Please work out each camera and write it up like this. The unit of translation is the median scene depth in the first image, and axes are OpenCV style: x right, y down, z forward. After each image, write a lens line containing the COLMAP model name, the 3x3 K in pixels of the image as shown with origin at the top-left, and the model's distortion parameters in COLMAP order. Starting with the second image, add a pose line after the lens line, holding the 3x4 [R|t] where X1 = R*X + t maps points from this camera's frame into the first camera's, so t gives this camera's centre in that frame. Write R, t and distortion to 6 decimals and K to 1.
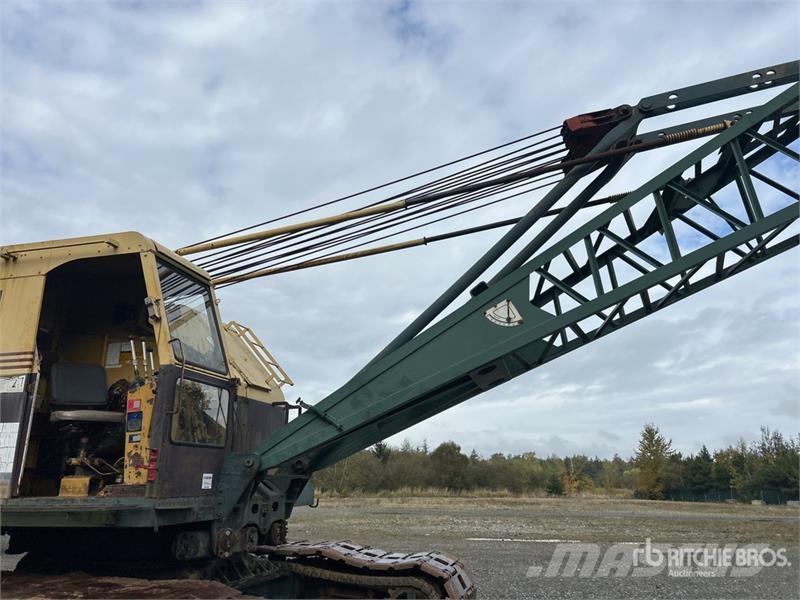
lens RADIAL K [[614.3, 0, 400.0], [0, 614.3, 300.0], [0, 0, 1]] dist [0.052731, -0.059668]
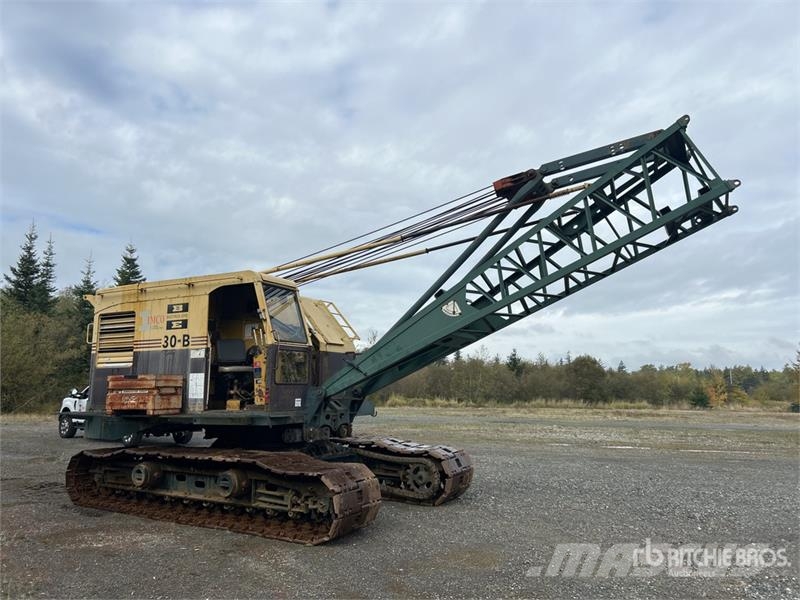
lens RADIAL K [[629.8, 0, 387.9], [0, 629.8, 289.1], [0, 0, 1]] dist [0.097135, -0.171326]
pose [[0.968727, -0.036969, -0.245361, 0.380150], [0.067547, 0.990785, 0.117401, -0.221452], [0.238759, -0.130303, 0.962297, -0.637774]]
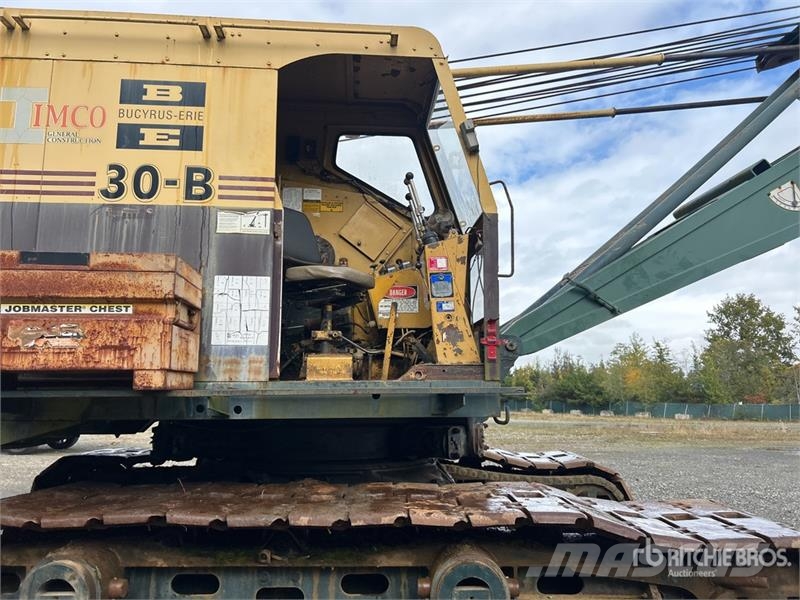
lens RADIAL K [[615.3, 0, 404.4], [0, 615.3, 294.4], [0, 0, 1]] dist [0.037306, -0.036900]
pose [[0.946377, 0.057769, 0.317857, -0.586064], [-0.096704, 0.989425, 0.108100, 0.108228], [-0.308251, -0.133041, 0.941956, 0.252170]]
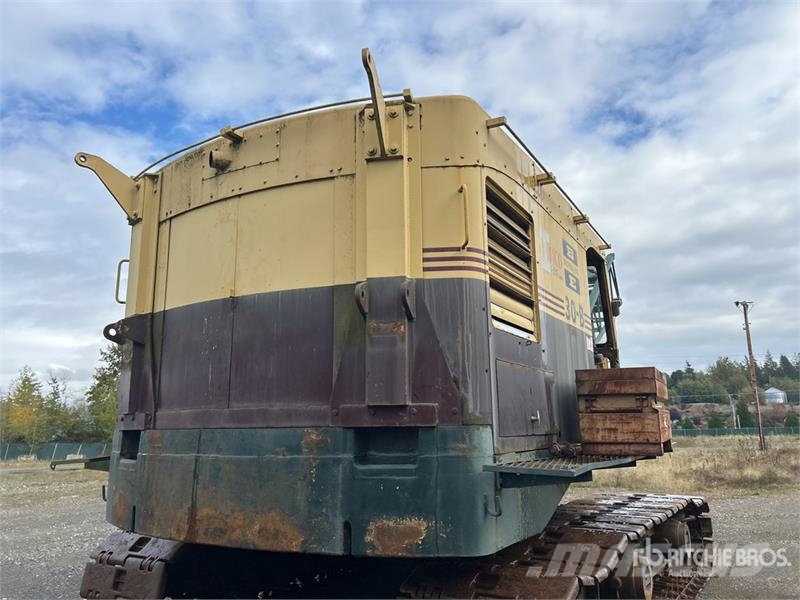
lens RADIAL K [[617.6, 0, 408.1], [0, 617.6, 294.3], [0, 0, 1]] dist [0.076600, -0.089399]
pose [[0.244555, 0.203563, 0.948027, -1.565990], [-0.261732, 0.955281, -0.137604, 0.254479], [-0.933643, -0.214477, 0.286897, 0.873623]]
